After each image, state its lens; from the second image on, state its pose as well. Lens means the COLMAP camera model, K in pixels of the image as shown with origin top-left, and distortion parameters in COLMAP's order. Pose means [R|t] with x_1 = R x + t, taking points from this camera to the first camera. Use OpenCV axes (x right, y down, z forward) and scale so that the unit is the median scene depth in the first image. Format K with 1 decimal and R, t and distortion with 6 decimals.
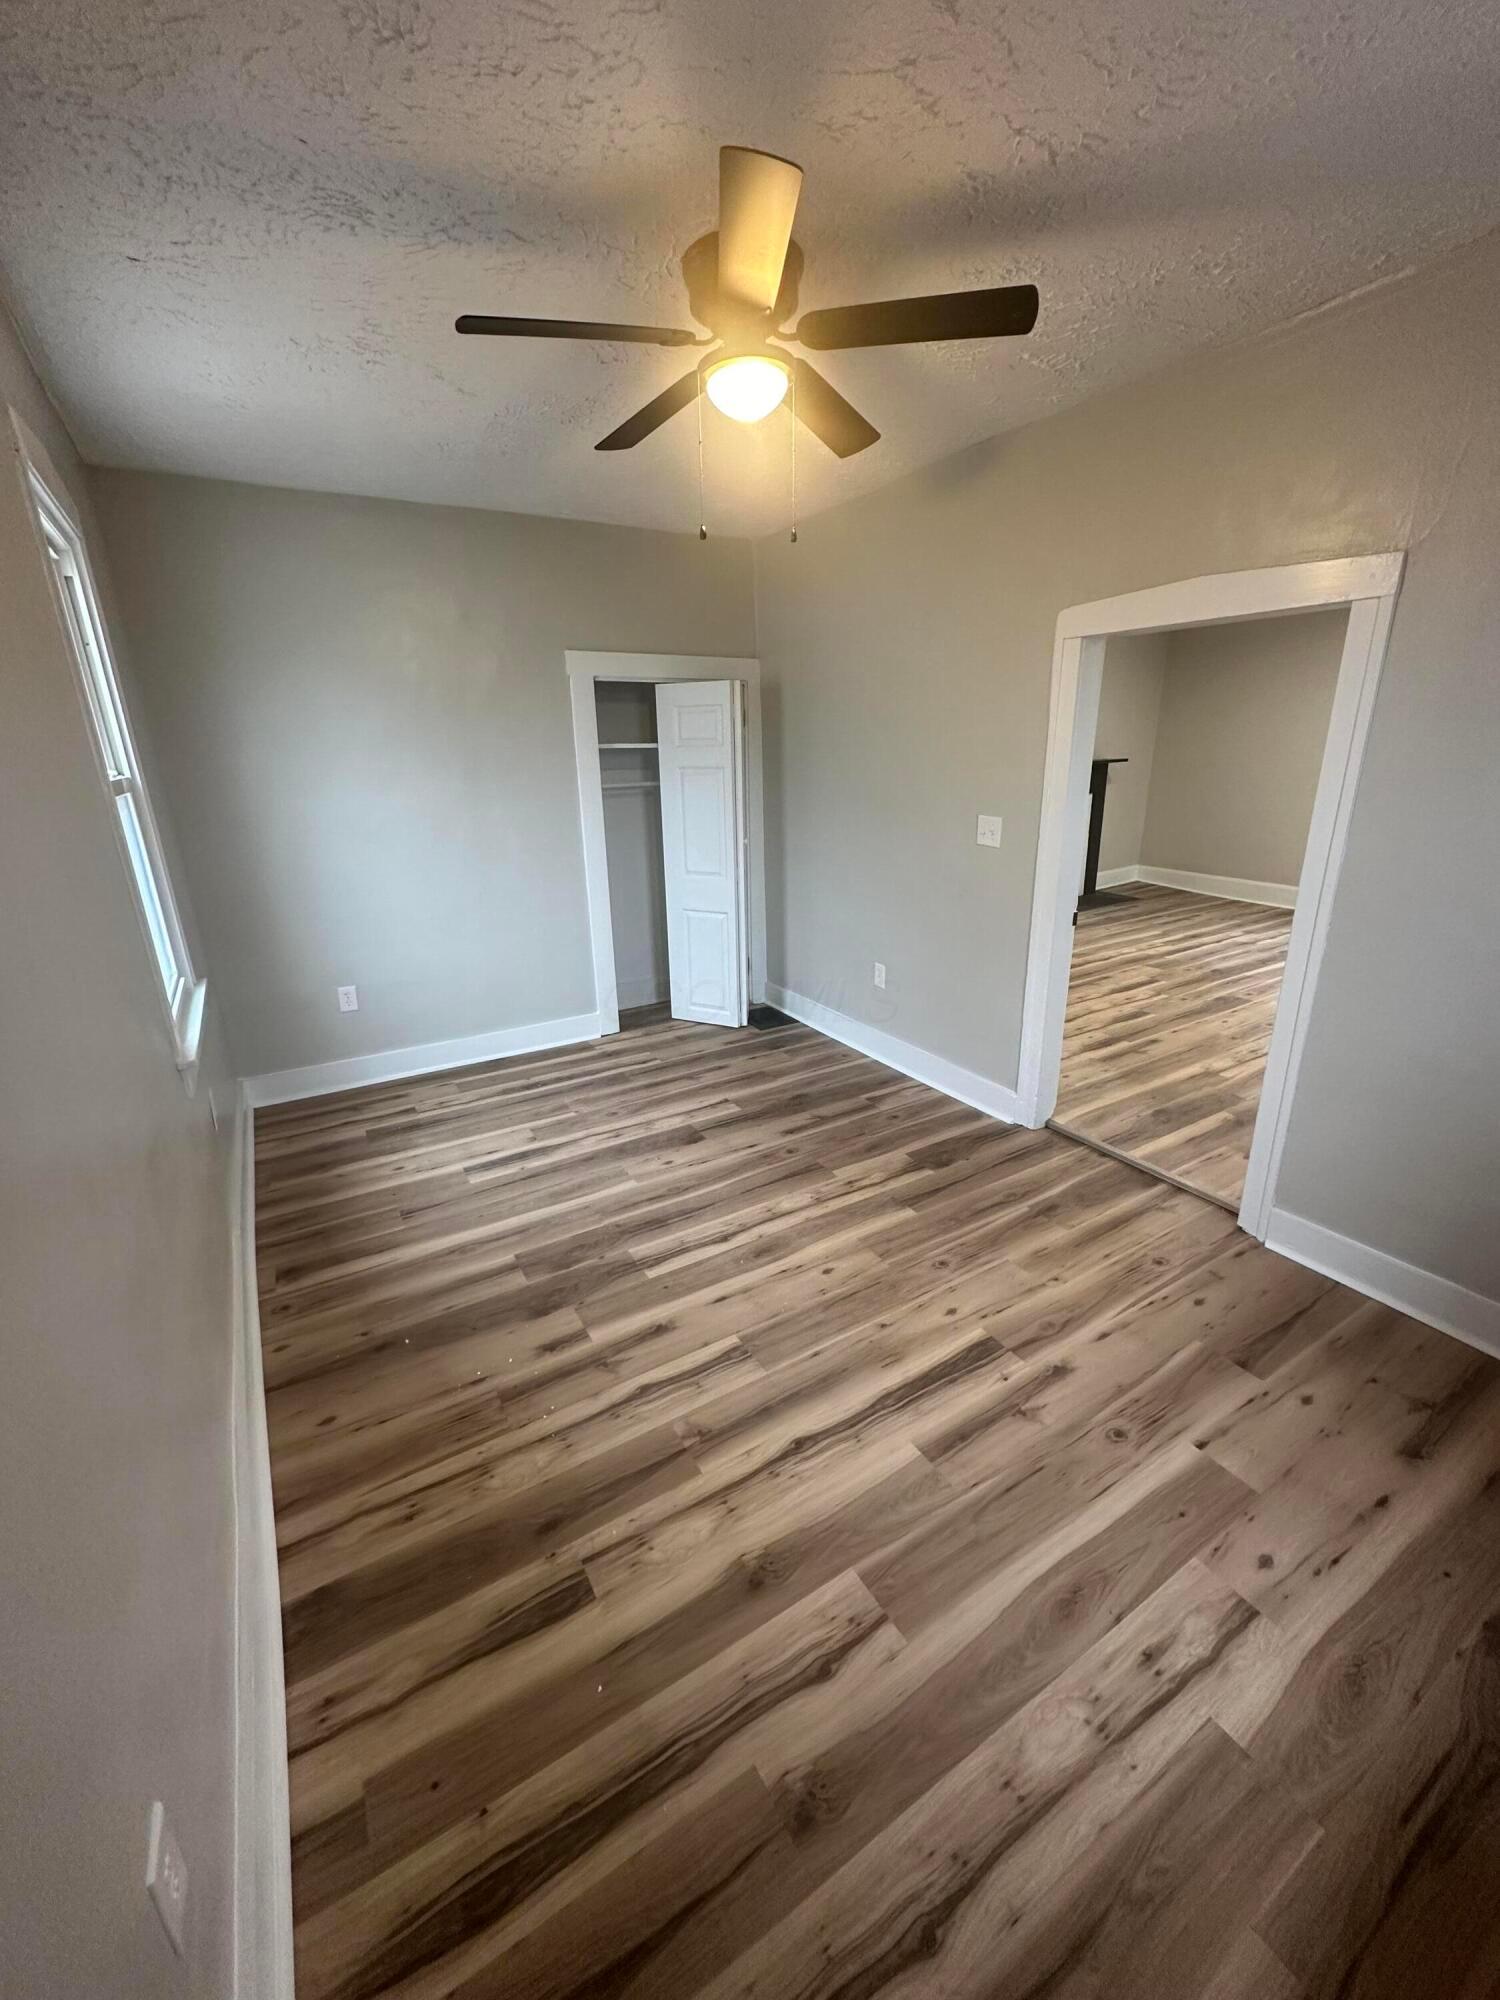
lens RADIAL K [[797.7, 0, 750.0], [0, 797.7, 1000.0], [0, 0, 1]] dist [-0.003424, 0.000810]
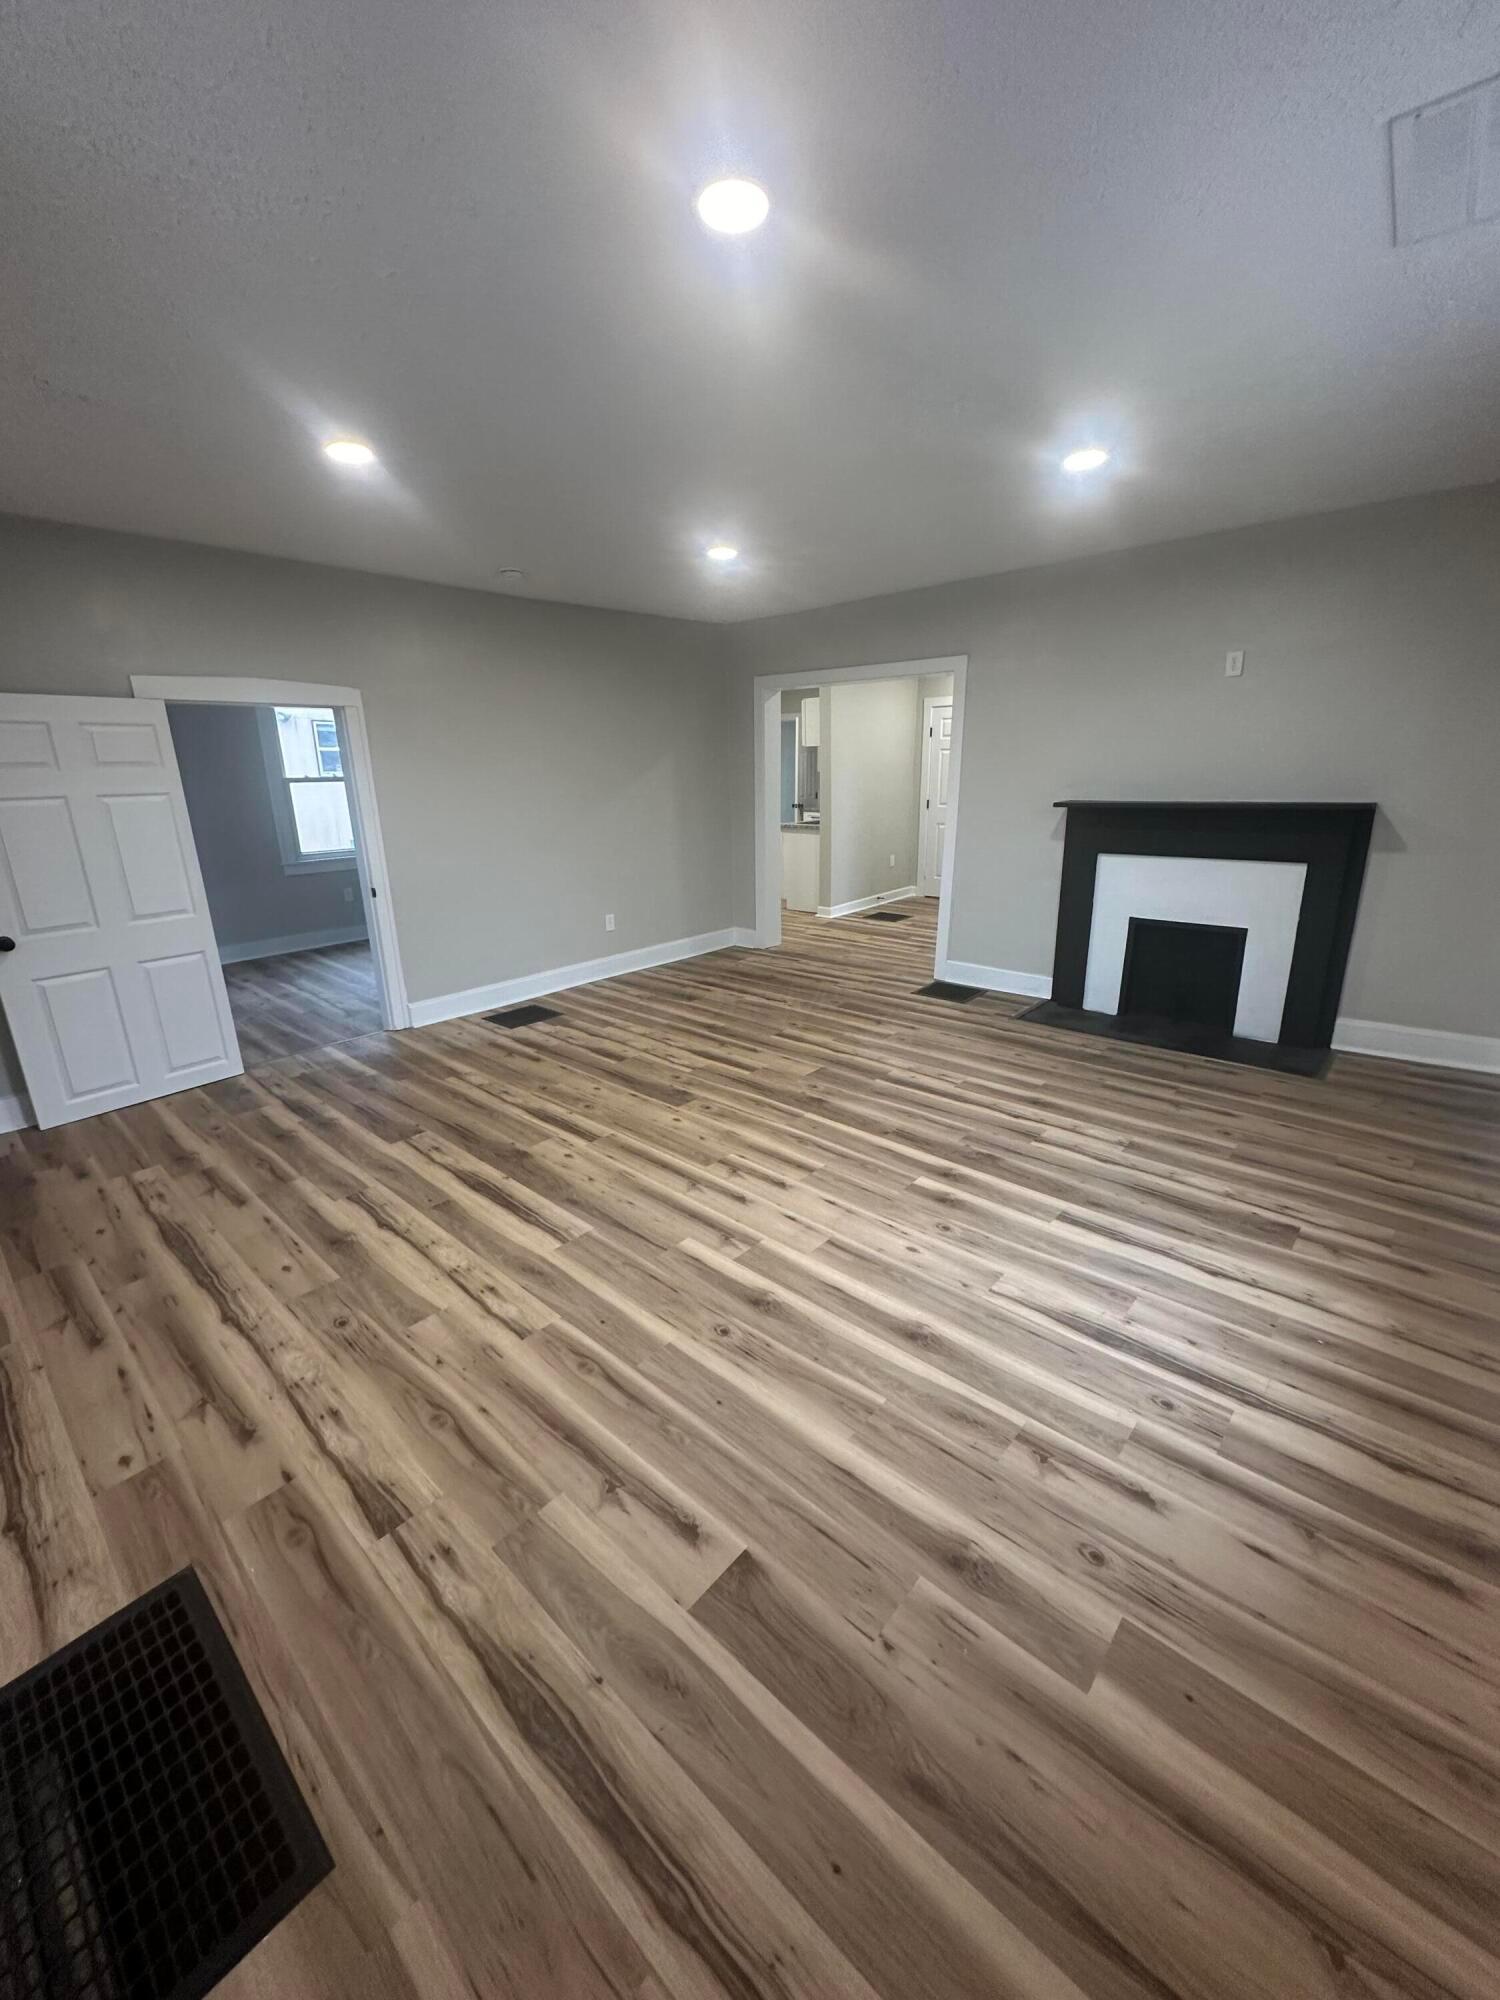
lens RADIAL K [[797.7, 0, 750.0], [0, 797.7, 1000.0], [0, 0, 1]] dist [-0.003424, 0.000810]
pose [[0.298983, 0.297733, -0.906622, 1.404164], [-0.287113, 0.934124, 0.212082, -0.300906], [0.910041, 0.196894, 0.364771, 0.789621]]
